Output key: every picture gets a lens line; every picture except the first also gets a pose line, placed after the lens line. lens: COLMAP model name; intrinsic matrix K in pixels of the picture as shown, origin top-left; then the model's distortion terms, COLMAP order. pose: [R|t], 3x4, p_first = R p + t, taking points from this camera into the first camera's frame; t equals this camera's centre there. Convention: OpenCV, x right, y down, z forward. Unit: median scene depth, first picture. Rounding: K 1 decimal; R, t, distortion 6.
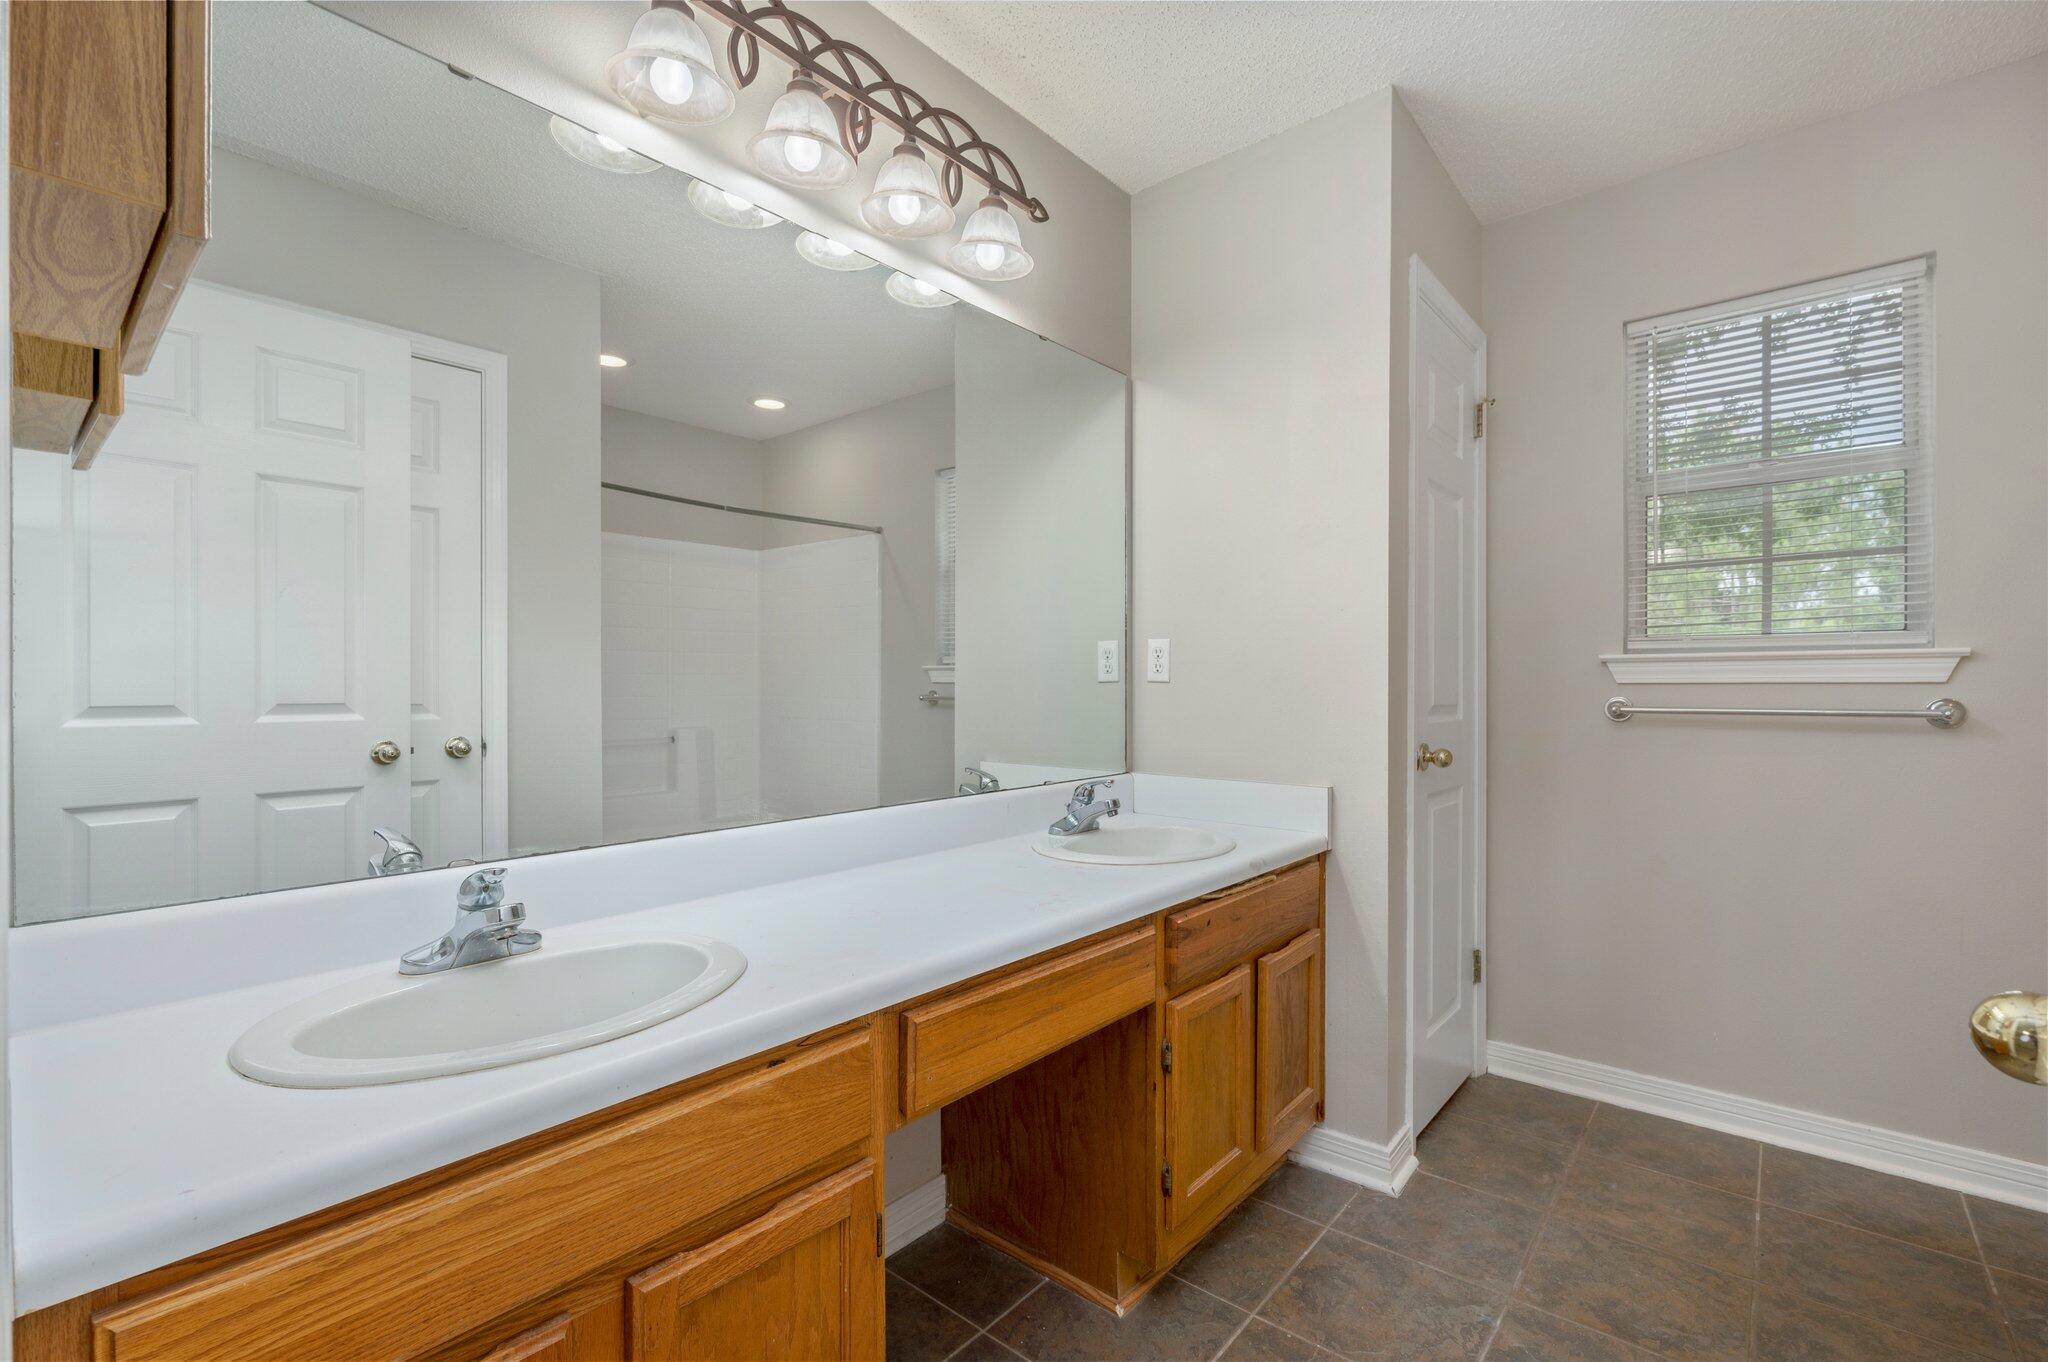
lens RADIAL K [[871.5, 0, 1027.5], [0, 871.5, 681.9], [0, 0, 1]] dist [0.002814, 0.000364]
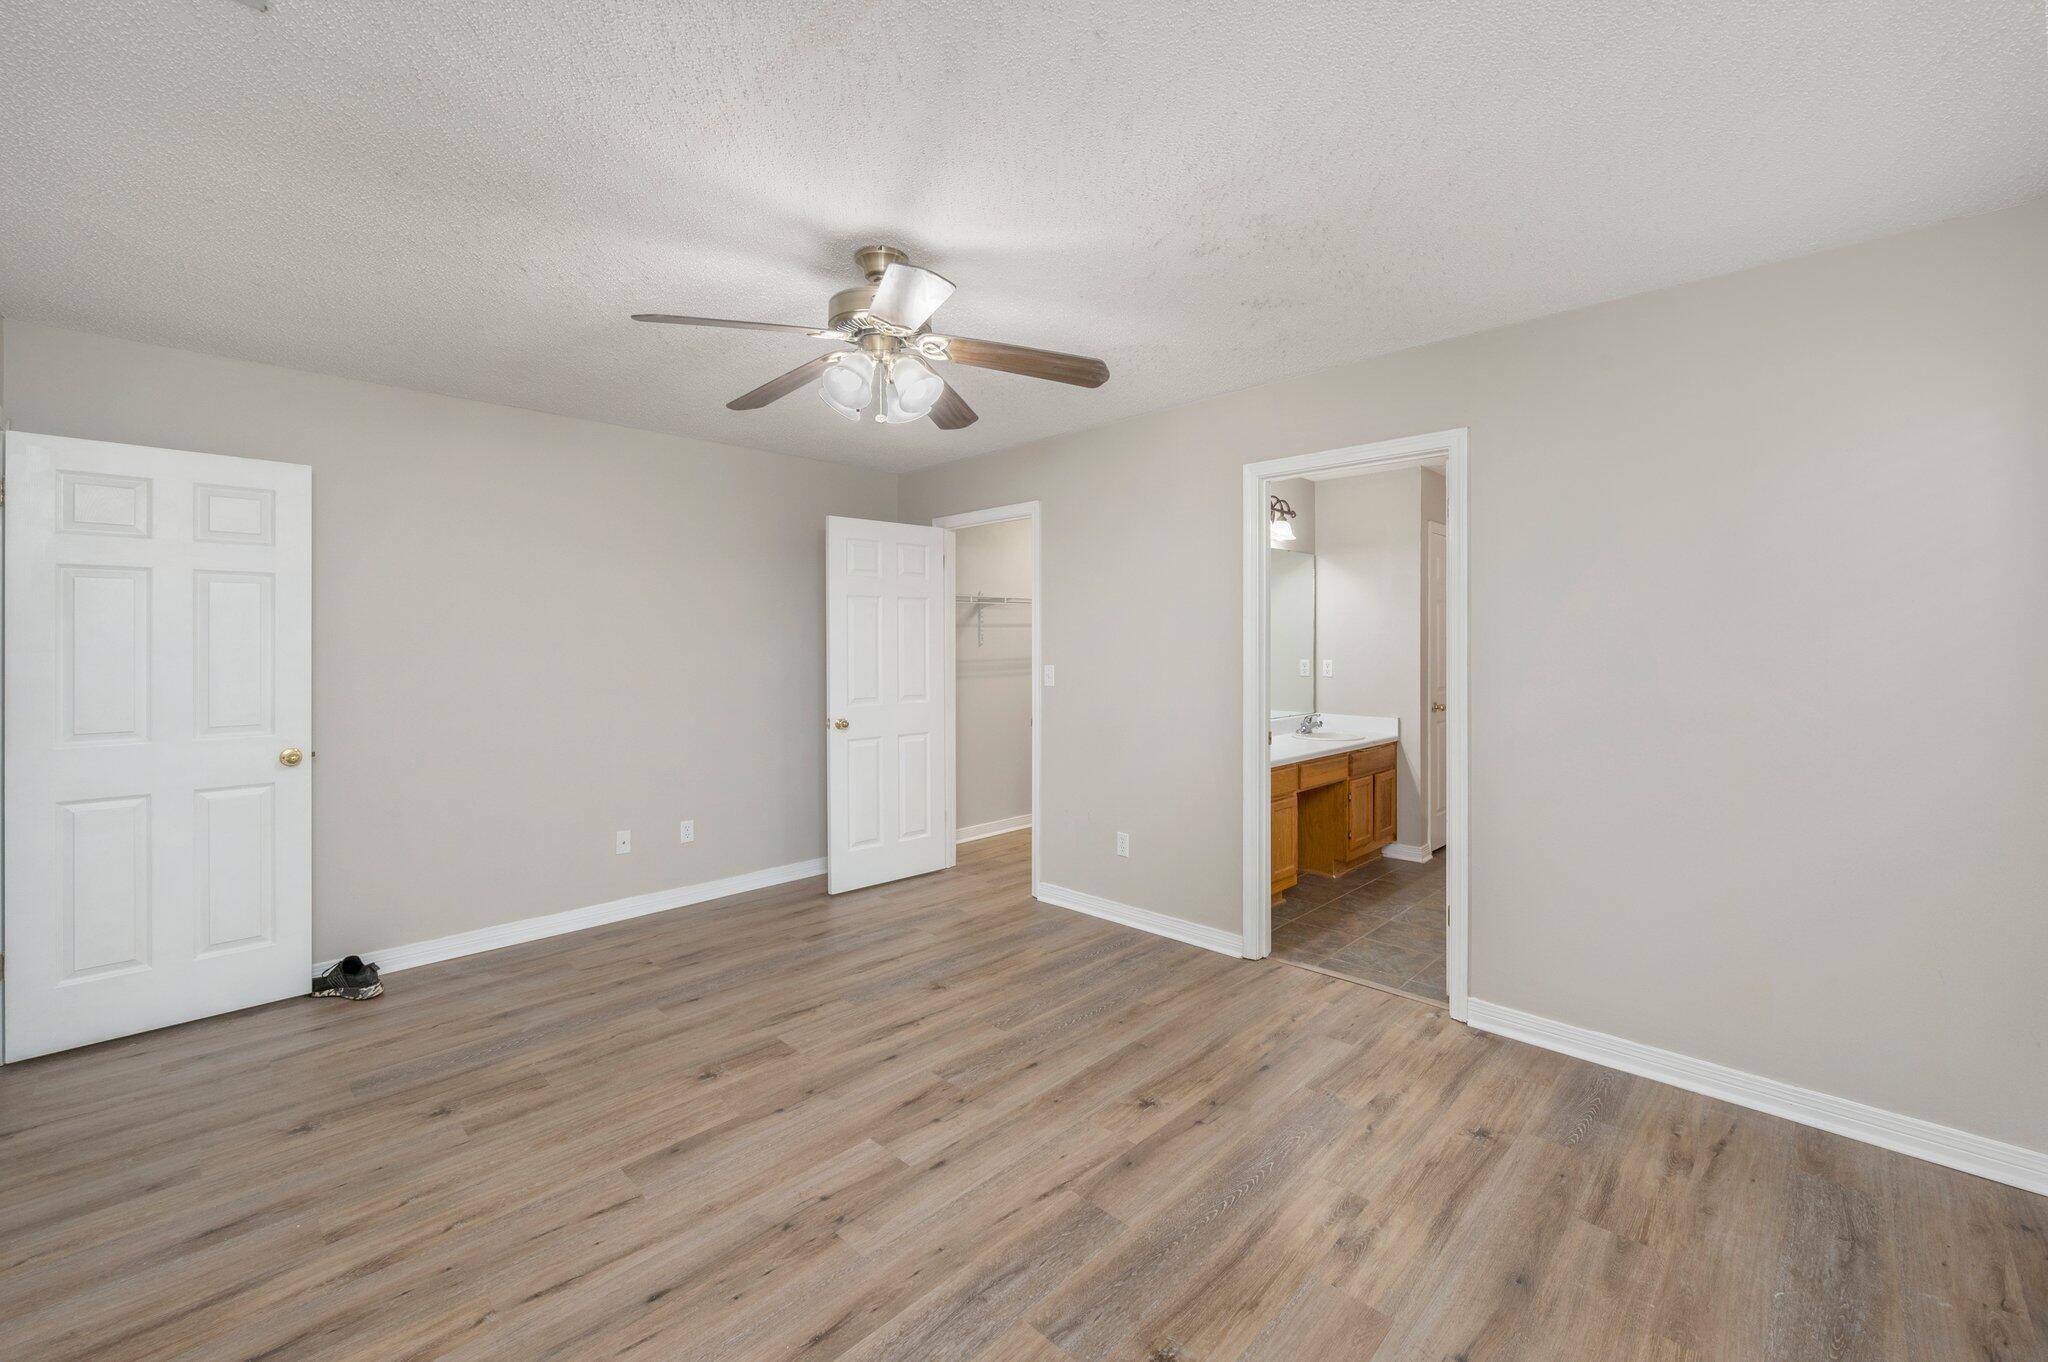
lens RADIAL K [[834.3, 0, 1028.0], [0, 834.3, 629.3], [0, 0, 1]] dist [-0.001555, 0.000399]
pose [[0.998267, 0.001303, -0.058828, -0.661828], [-0.002206, 0.999881, -0.015285, -0.113975], [0.058801, 0.015388, 0.998151, -1.690424]]
